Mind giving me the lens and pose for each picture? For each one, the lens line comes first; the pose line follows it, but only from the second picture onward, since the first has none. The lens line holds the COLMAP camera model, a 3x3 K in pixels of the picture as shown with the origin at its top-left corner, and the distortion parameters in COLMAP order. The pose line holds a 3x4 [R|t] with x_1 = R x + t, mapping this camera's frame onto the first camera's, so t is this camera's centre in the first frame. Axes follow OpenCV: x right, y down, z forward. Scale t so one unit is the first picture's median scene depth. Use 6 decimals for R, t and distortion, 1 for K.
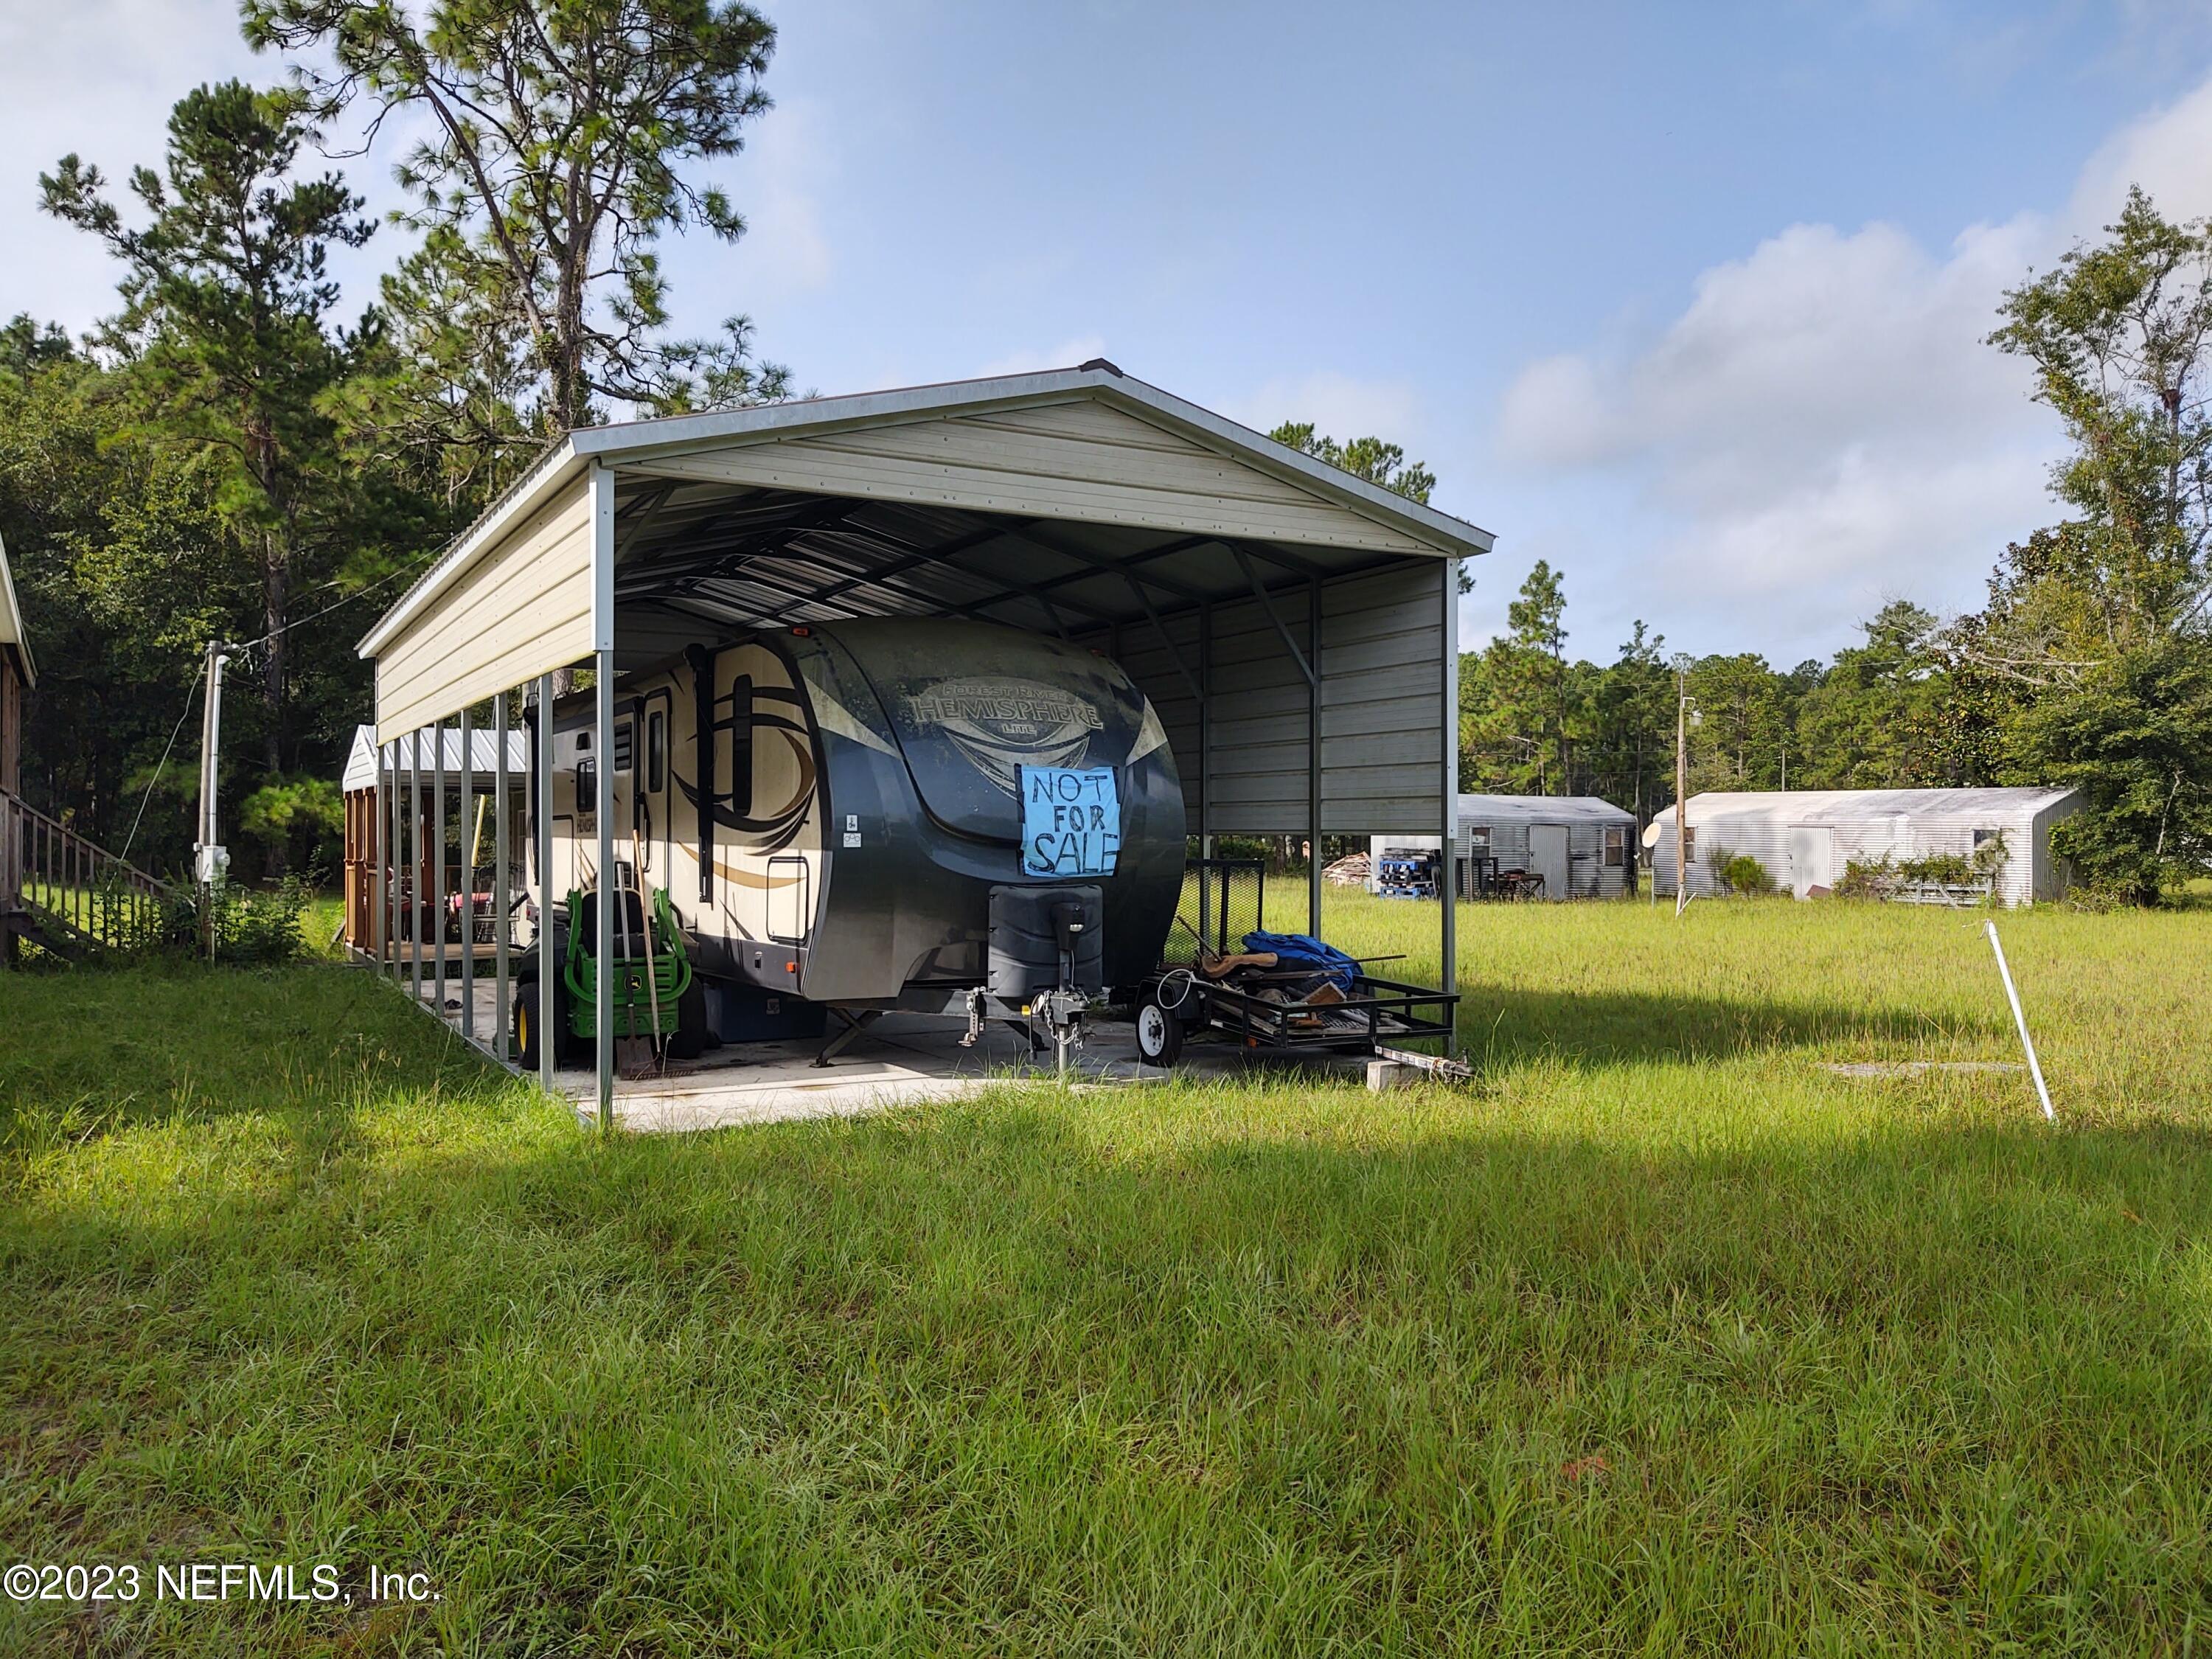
lens RADIAL K [[1695.4, 0, 1121.7], [0, 1695.4, 842.1], [0, 0, 1]] dist [0.064276, -0.107076]
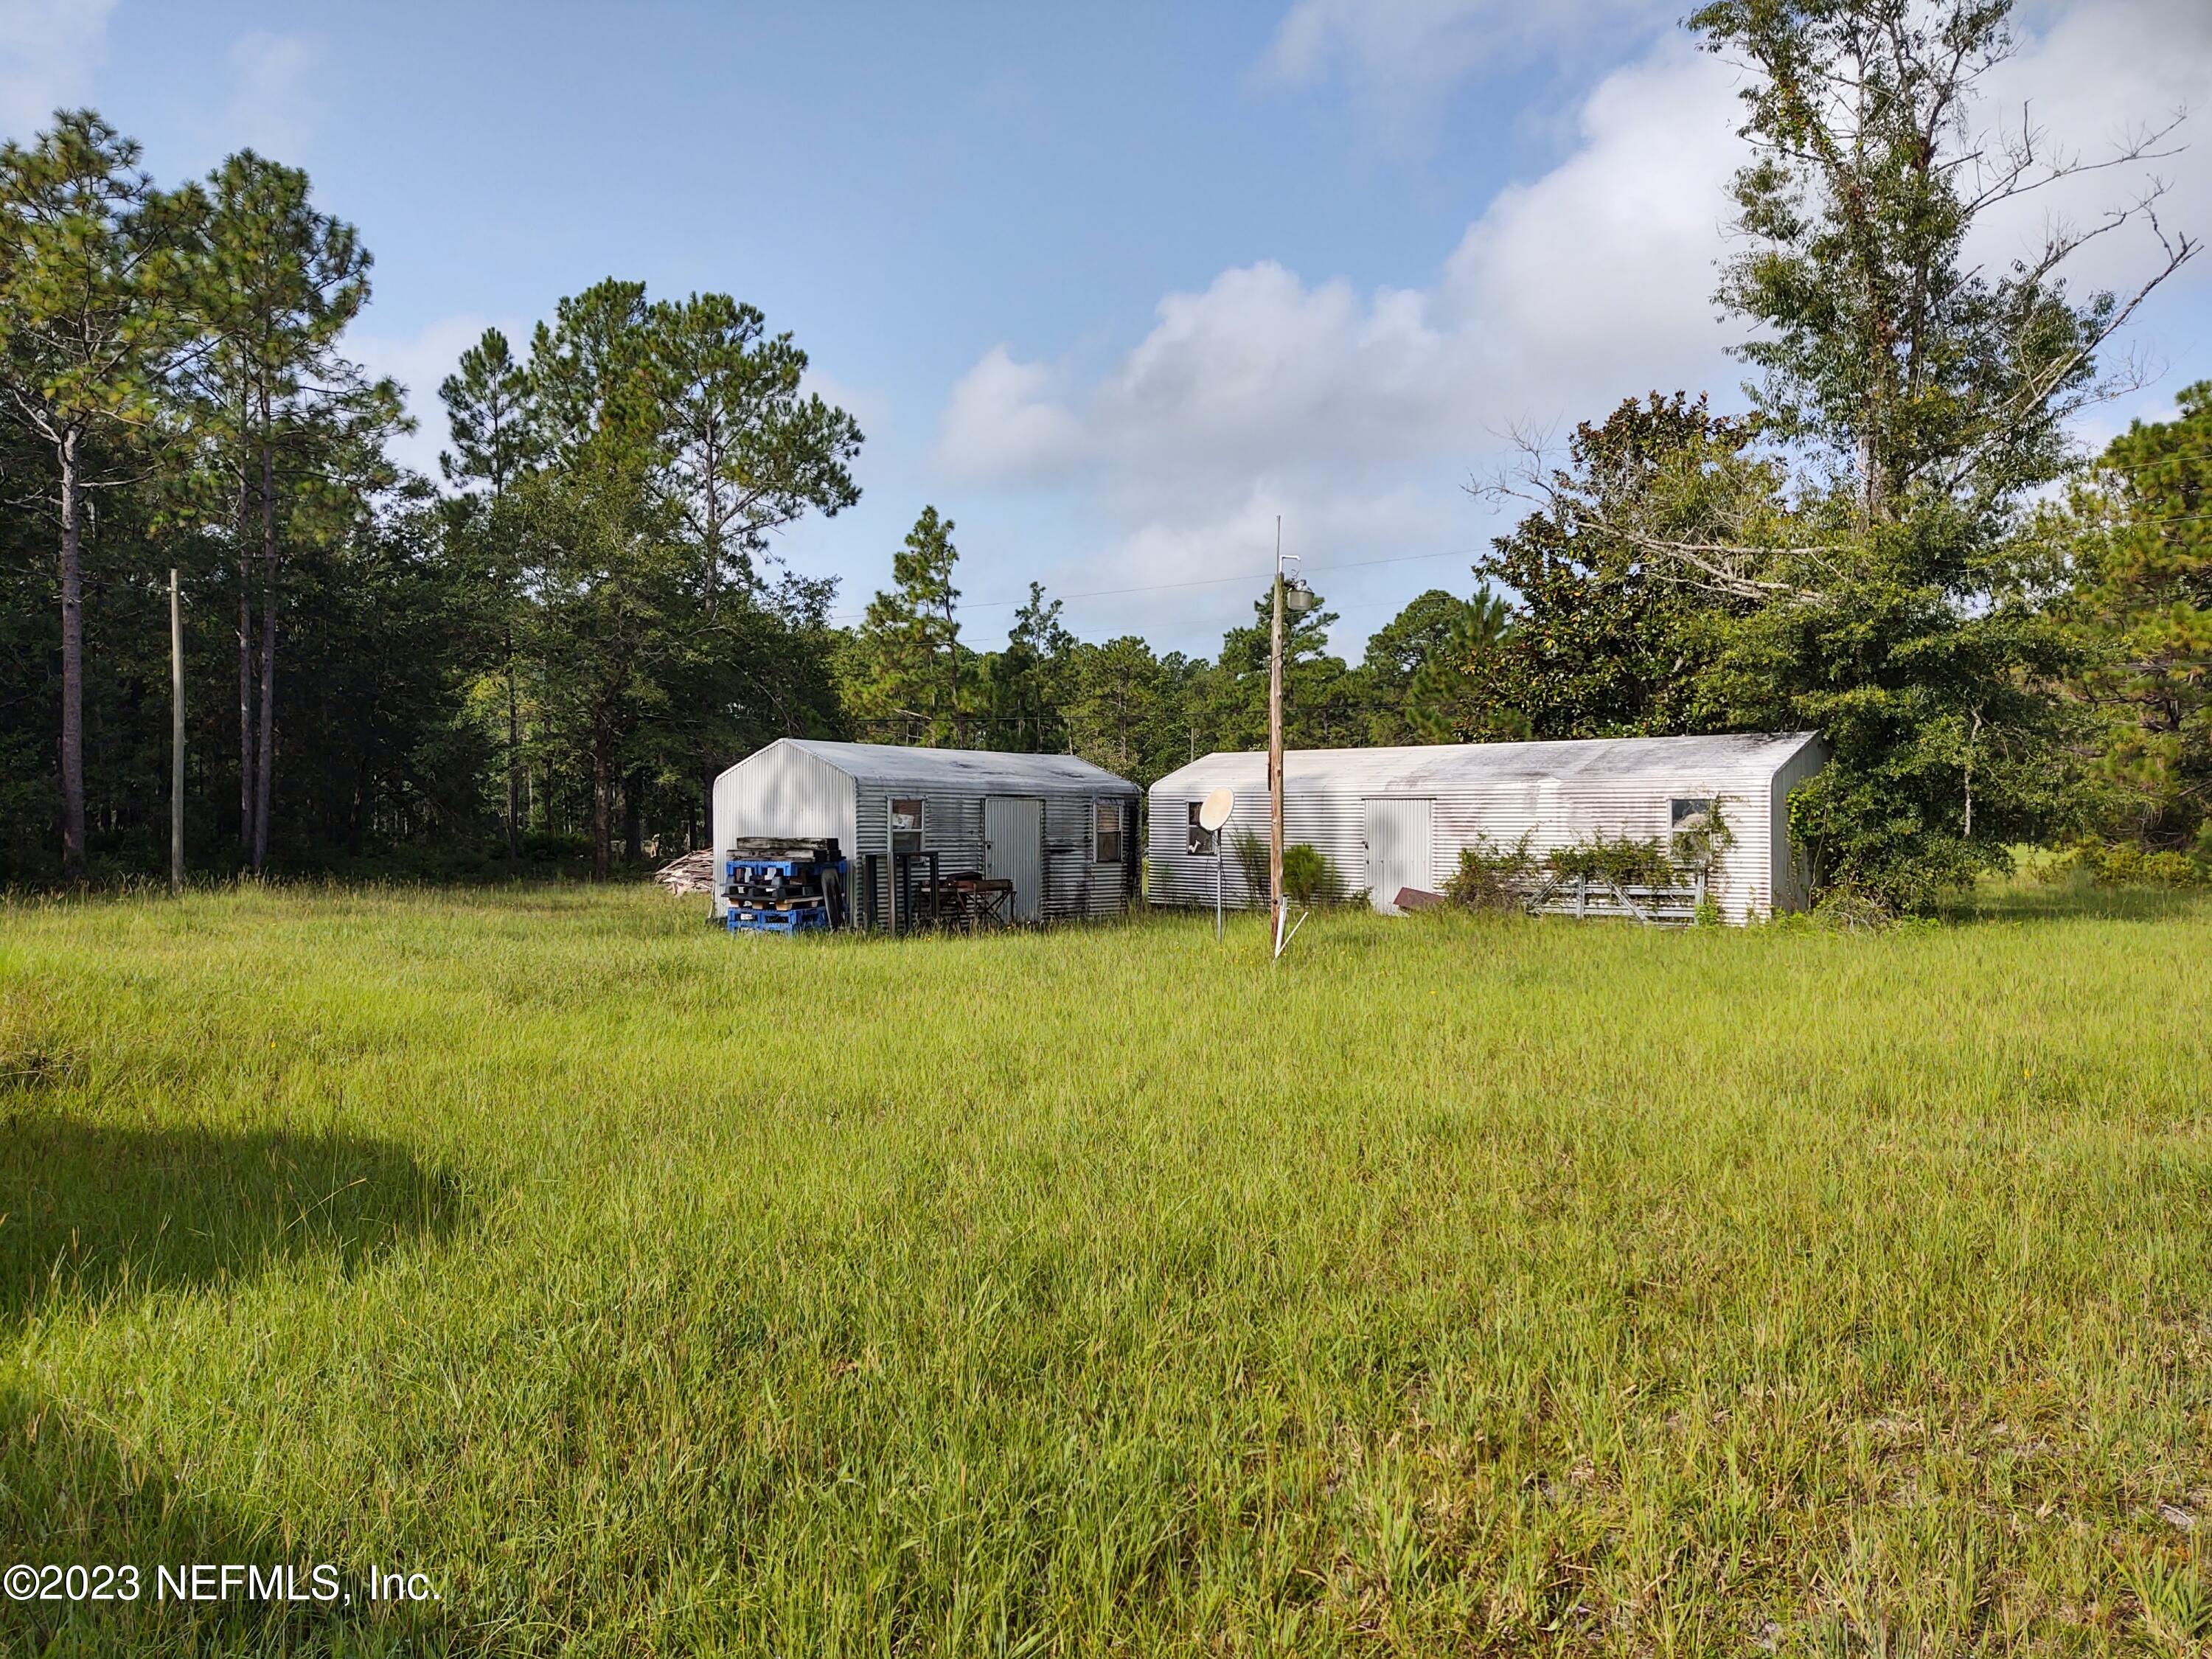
lens RADIAL K [[1695.4, 0, 1121.7], [0, 1695.4, 842.1], [0, 0, 1]] dist [0.064276, -0.107076]
pose [[0.933619, -0.010115, 0.358124, 0.069949], [0.008797, 0.999947, 0.005308, 0.003025], [-0.358159, -0.001805, 0.933659, 0.415721]]
